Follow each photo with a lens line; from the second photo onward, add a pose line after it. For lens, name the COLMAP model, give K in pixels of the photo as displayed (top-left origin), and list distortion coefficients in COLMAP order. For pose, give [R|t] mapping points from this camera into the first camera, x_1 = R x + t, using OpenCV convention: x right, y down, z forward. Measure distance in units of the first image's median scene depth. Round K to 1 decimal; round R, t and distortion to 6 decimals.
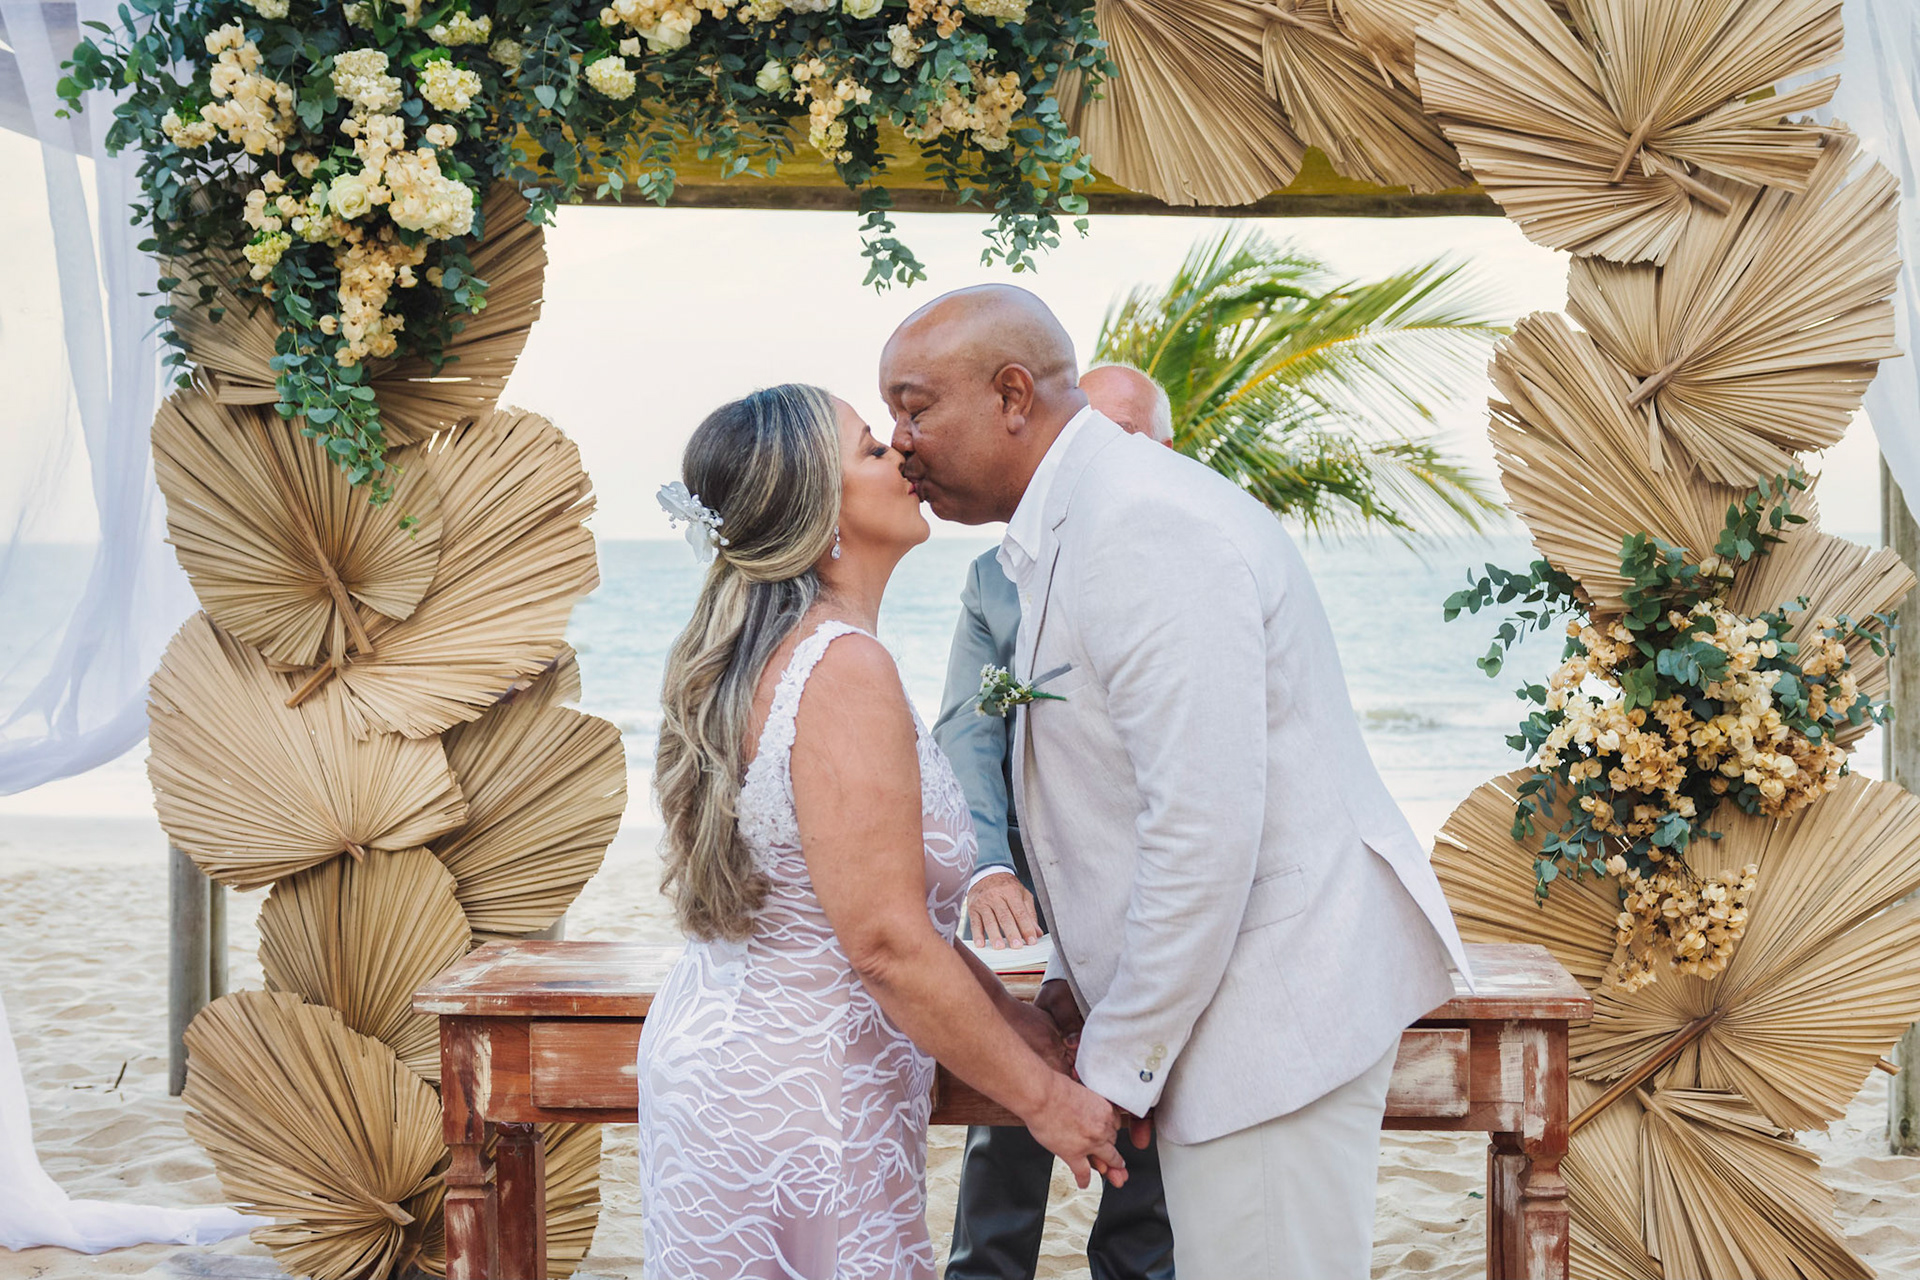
lens RADIAL K [[4744.7, 0, 937.1], [0, 4744.7, 691.8], [0, 0, 1]] dist [-0.130099, 0.000000]
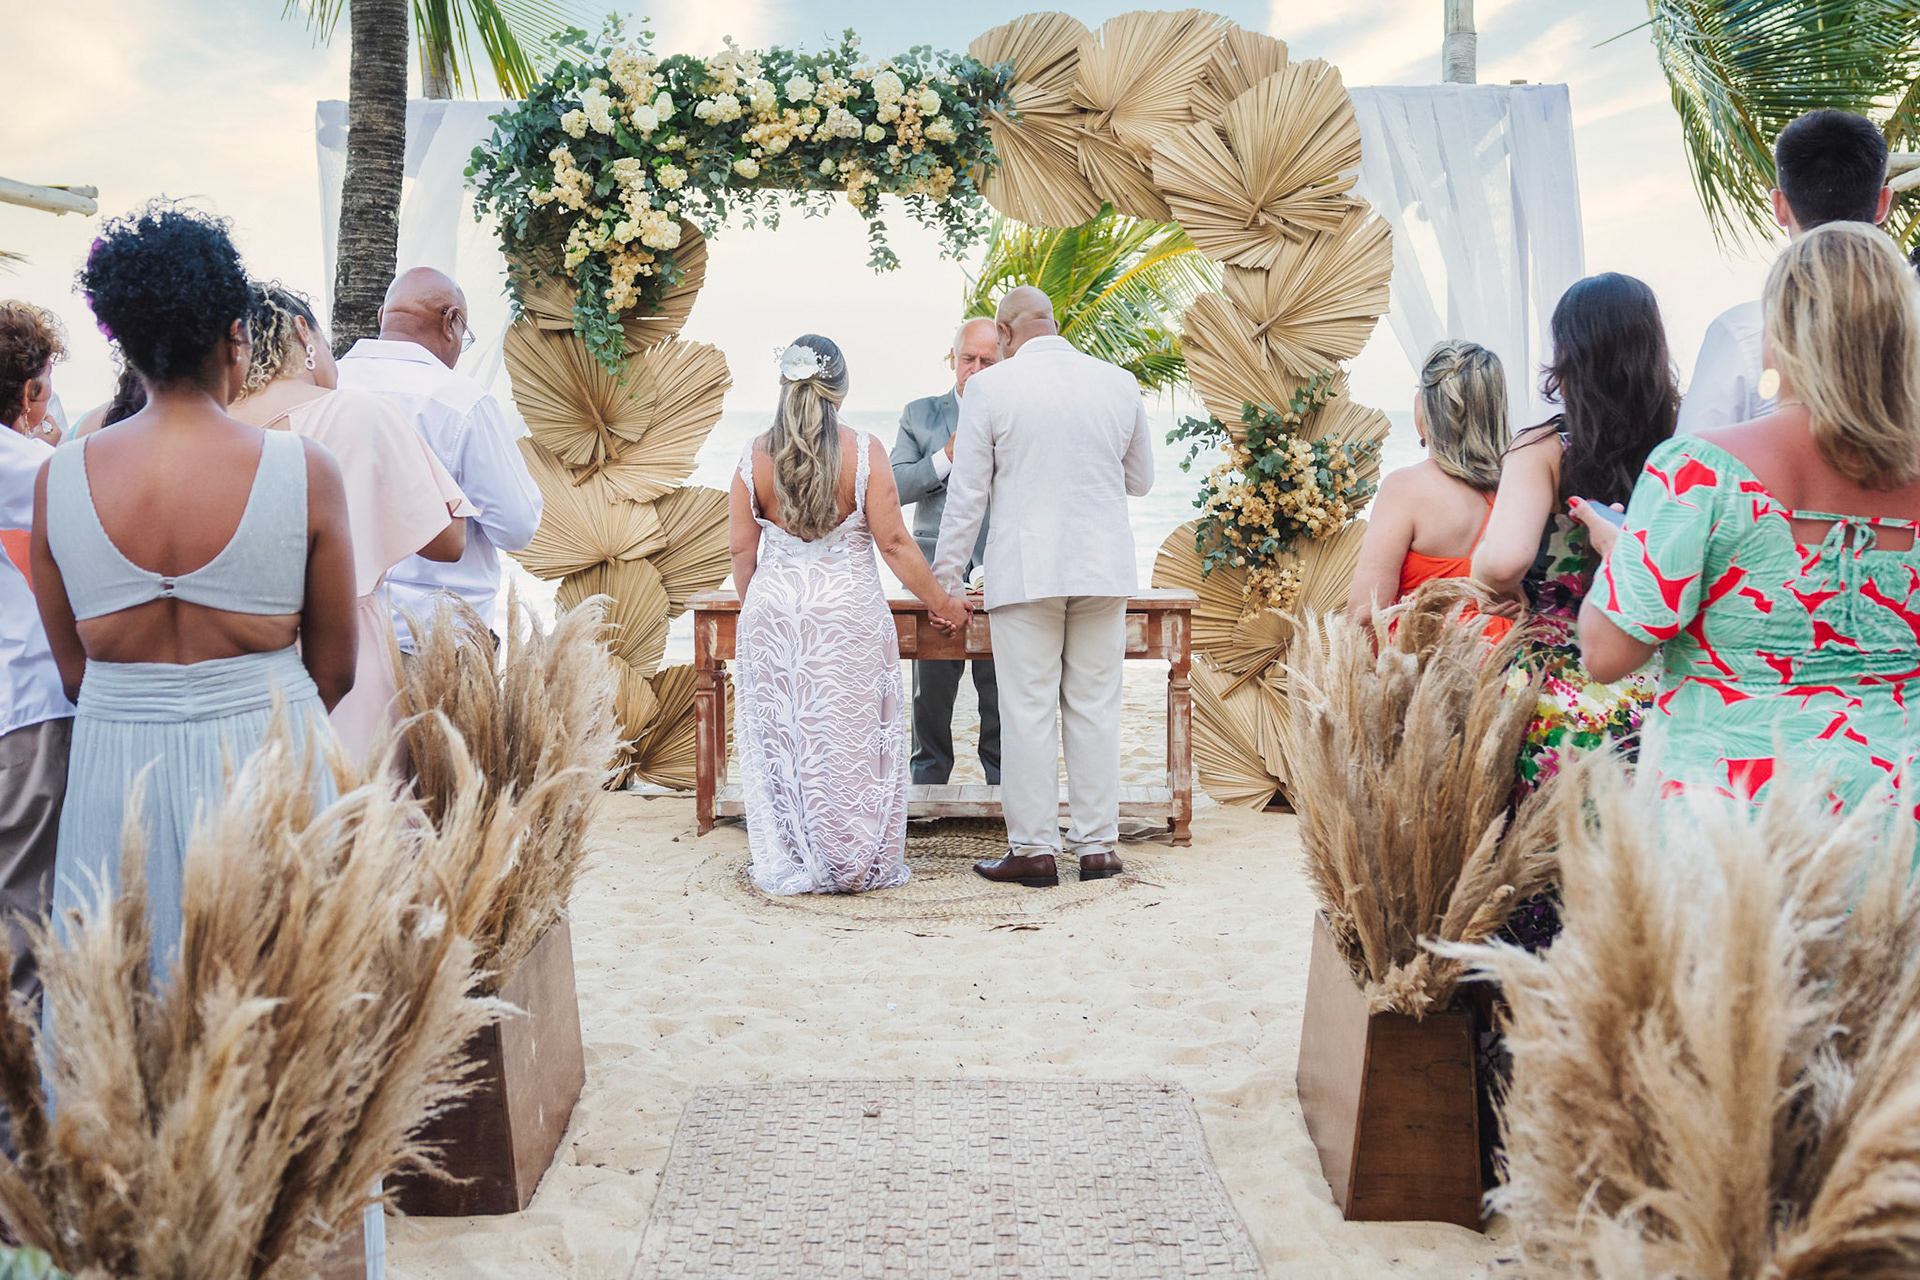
lens RADIAL K [[4744.7, 0, 946.7], [0, 4744.7, 639.1], [0, 0, 1]] dist [-0.130099, 0.000000]
pose [[0.999758, 0.004954, 0.021454, -0.027031], [-0.005302, 0.999855, 0.016185, 0.035596], [-0.021370, -0.016294, 0.999639, -1.005324]]
